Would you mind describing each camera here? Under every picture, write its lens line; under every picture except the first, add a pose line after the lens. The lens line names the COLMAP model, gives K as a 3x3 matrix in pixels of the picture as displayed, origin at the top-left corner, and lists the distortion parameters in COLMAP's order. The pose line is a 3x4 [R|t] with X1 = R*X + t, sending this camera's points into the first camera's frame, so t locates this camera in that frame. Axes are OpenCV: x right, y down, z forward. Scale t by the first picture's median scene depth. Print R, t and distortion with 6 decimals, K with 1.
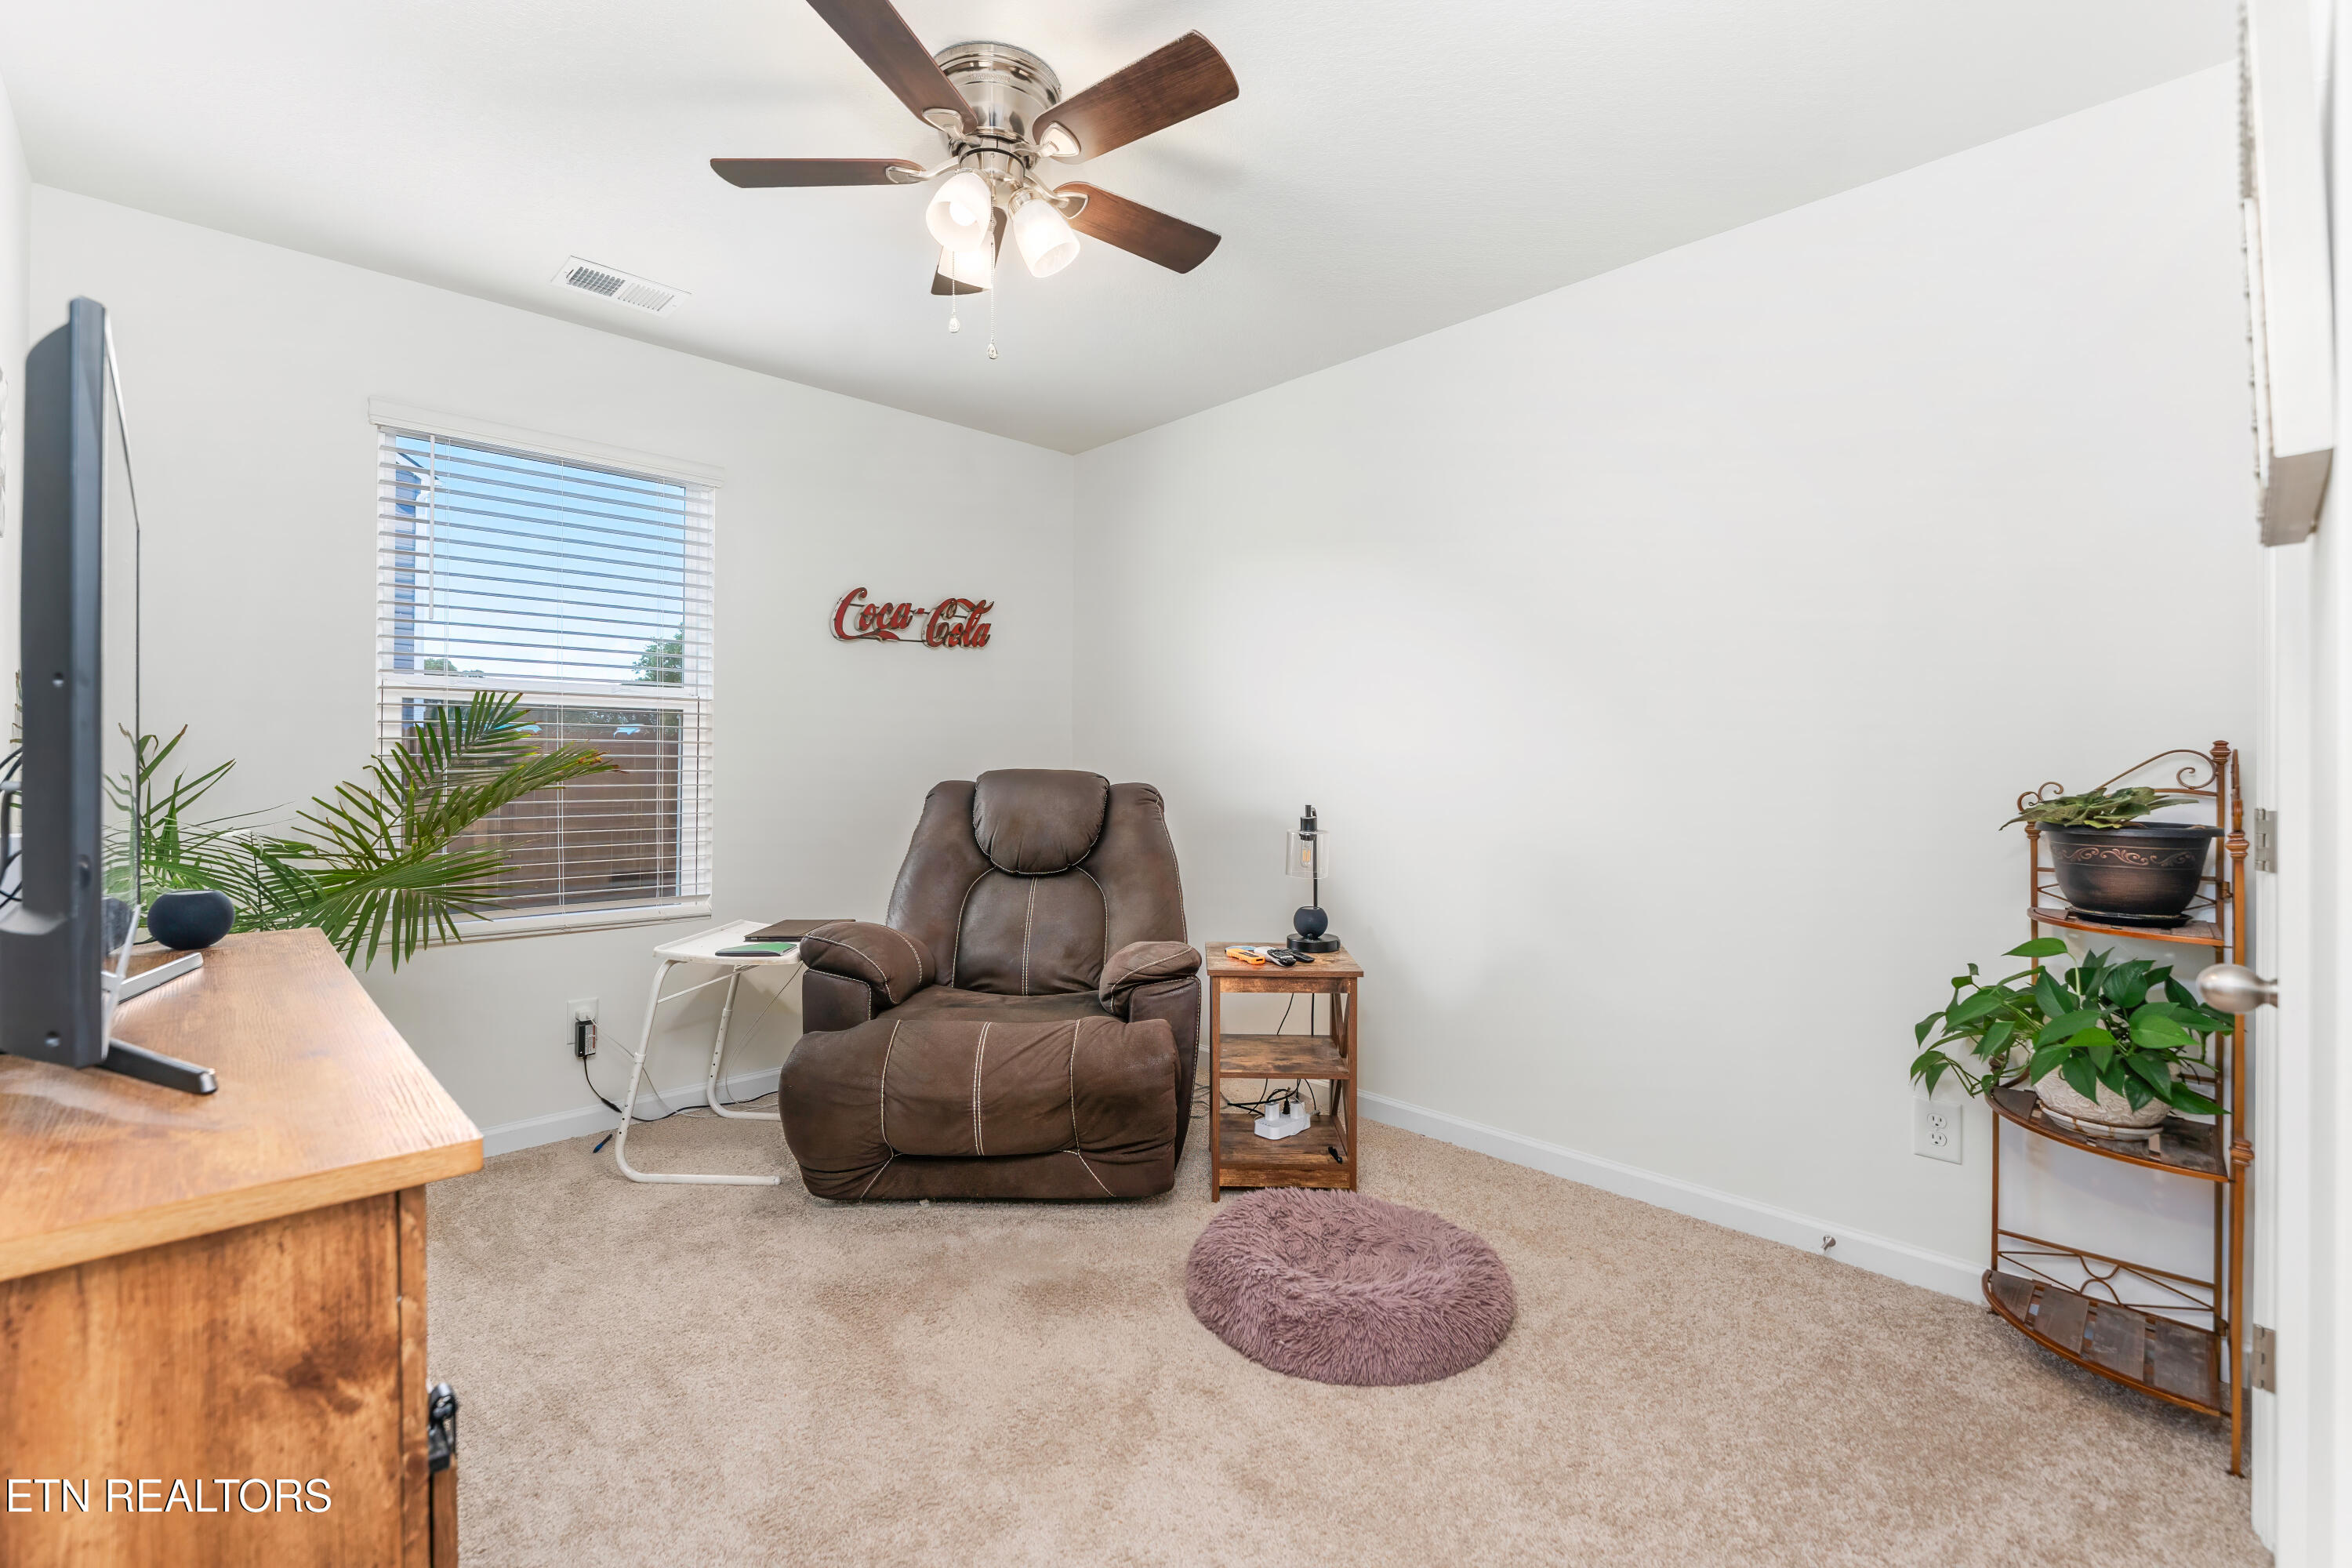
lens RADIAL K [[1044.3, 0, 1175.7], [0, 1044.3, 768.6], [0, 0, 1]] dist [0.000390, 0.000008]
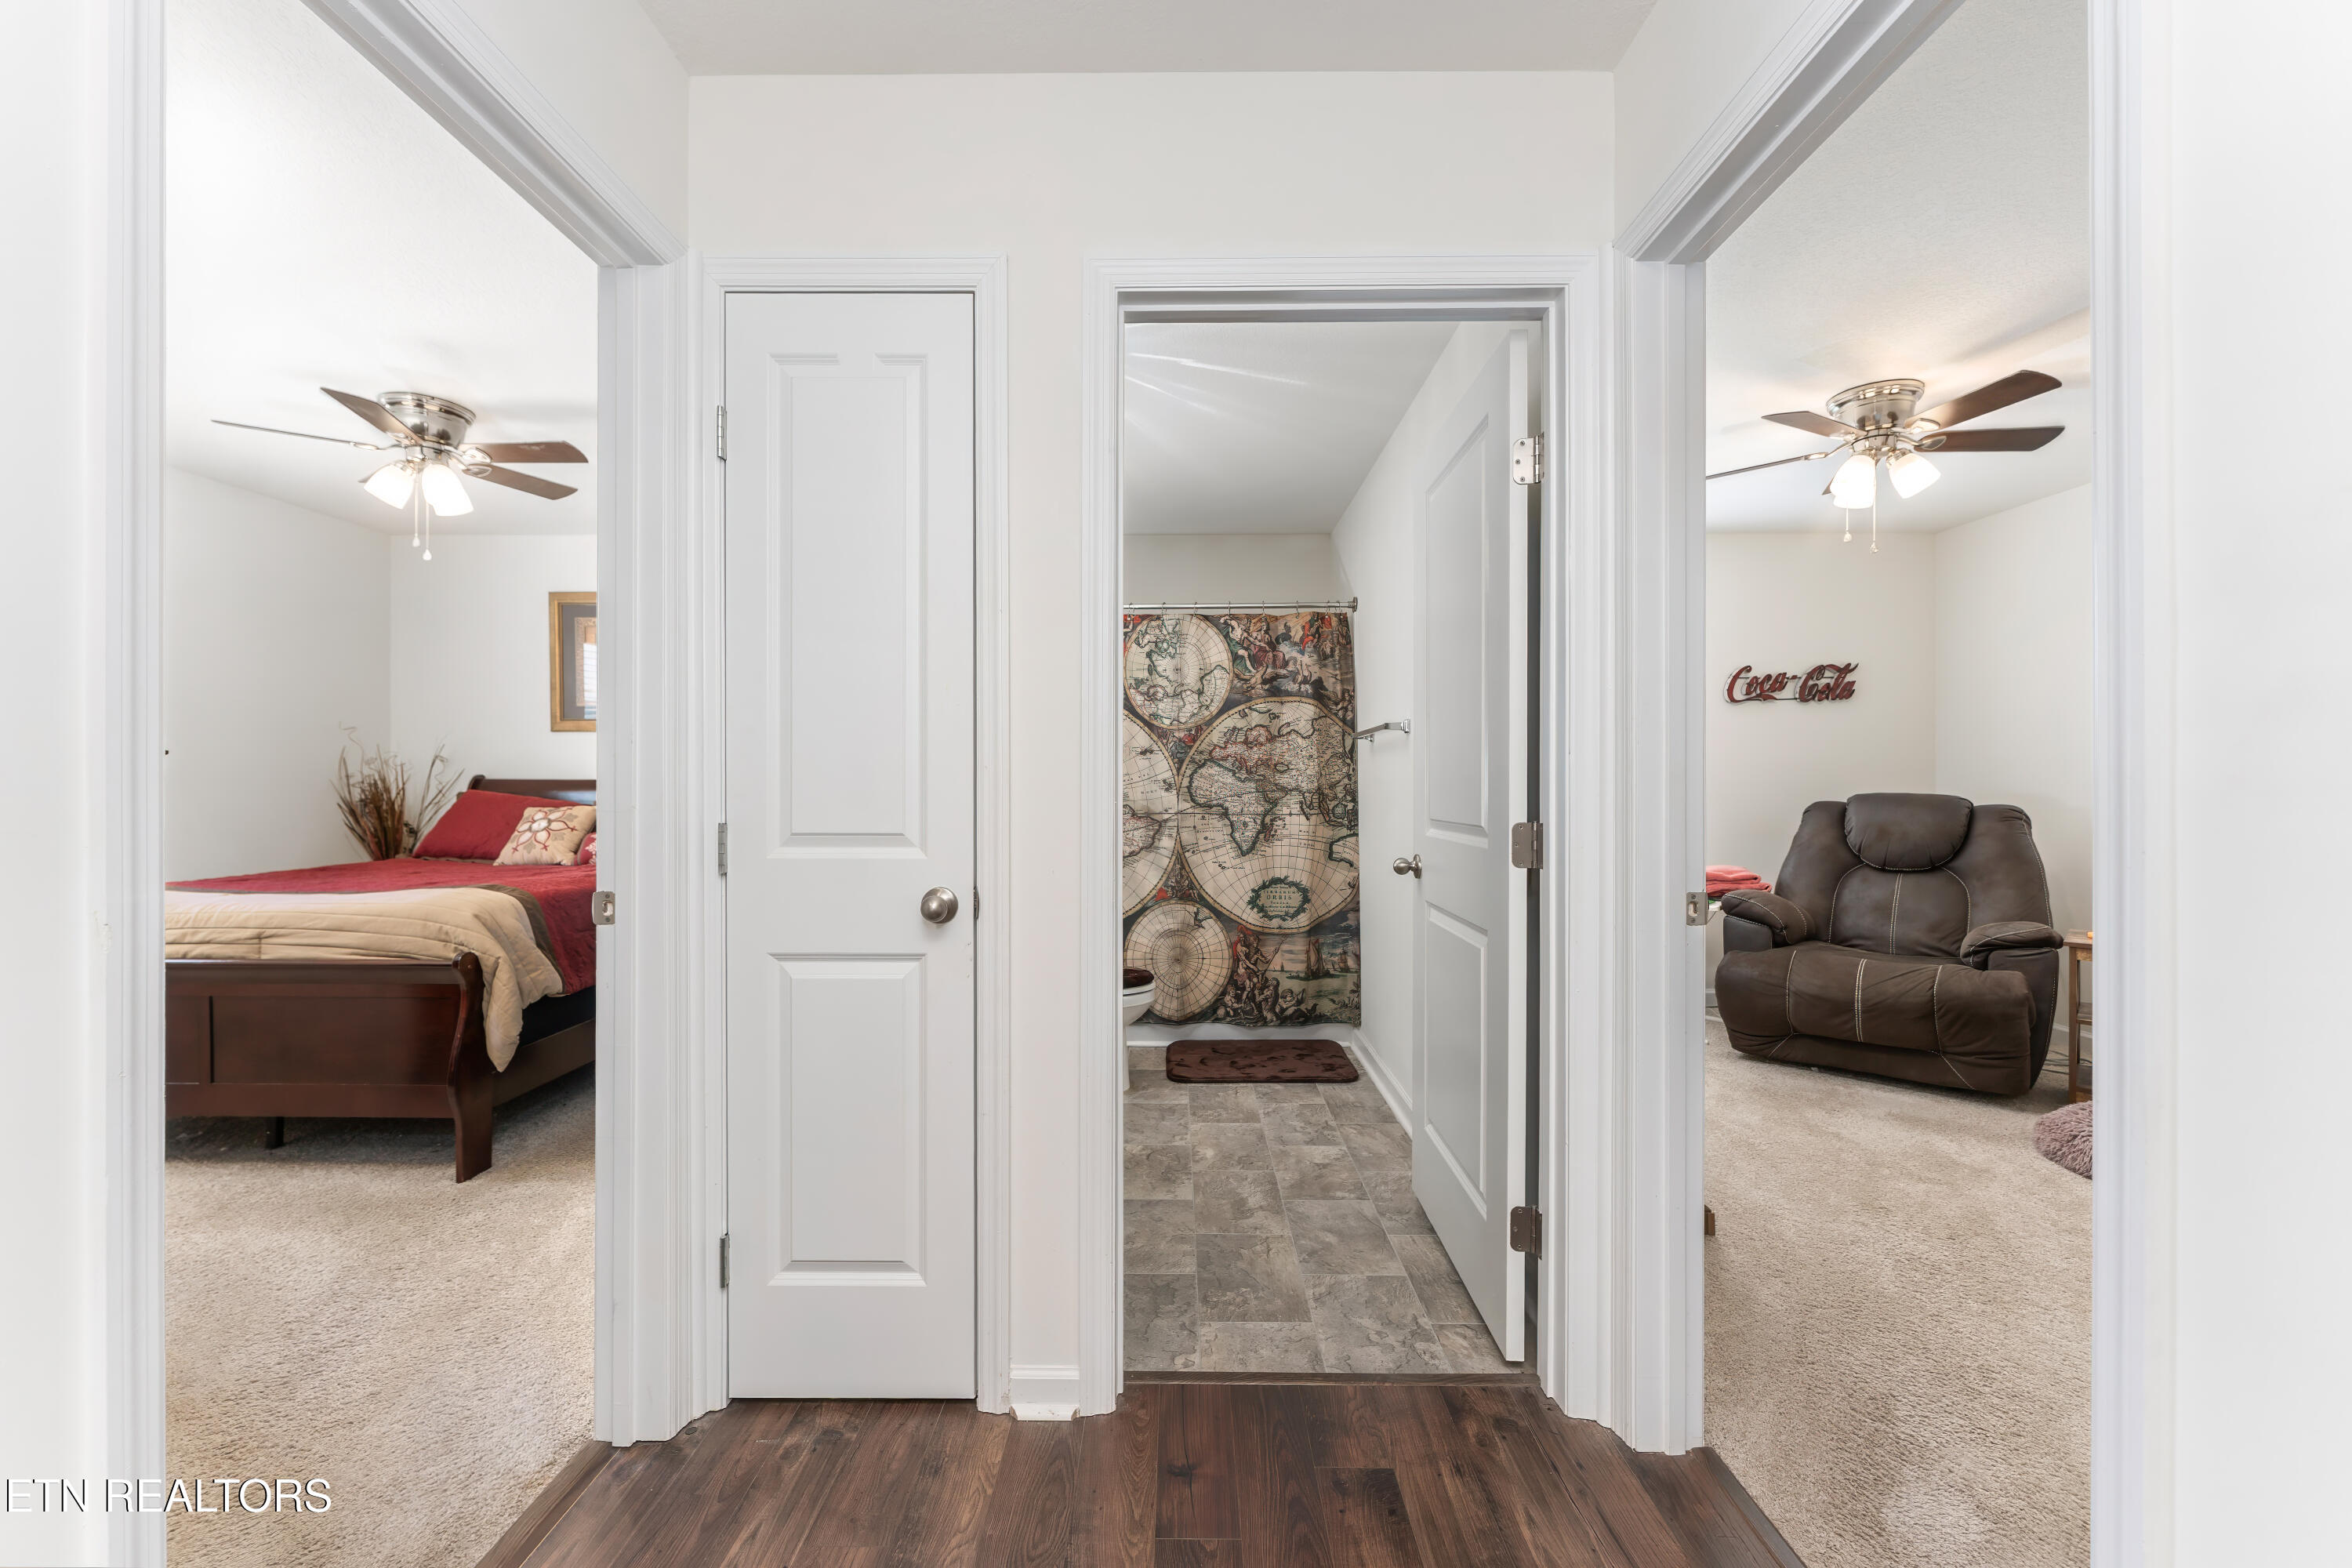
lens RADIAL K [[962.6, 0, 1164.3], [0, 962.6, 781.4], [0, 0, 1]] dist [0.002704, 0.000033]
pose [[0.715369, -0.001032, -0.698746, 0.056194], [-0.005861, 0.999955, -0.007477, 0.000280], [0.698723, 0.009444, 0.715330, -0.563799]]
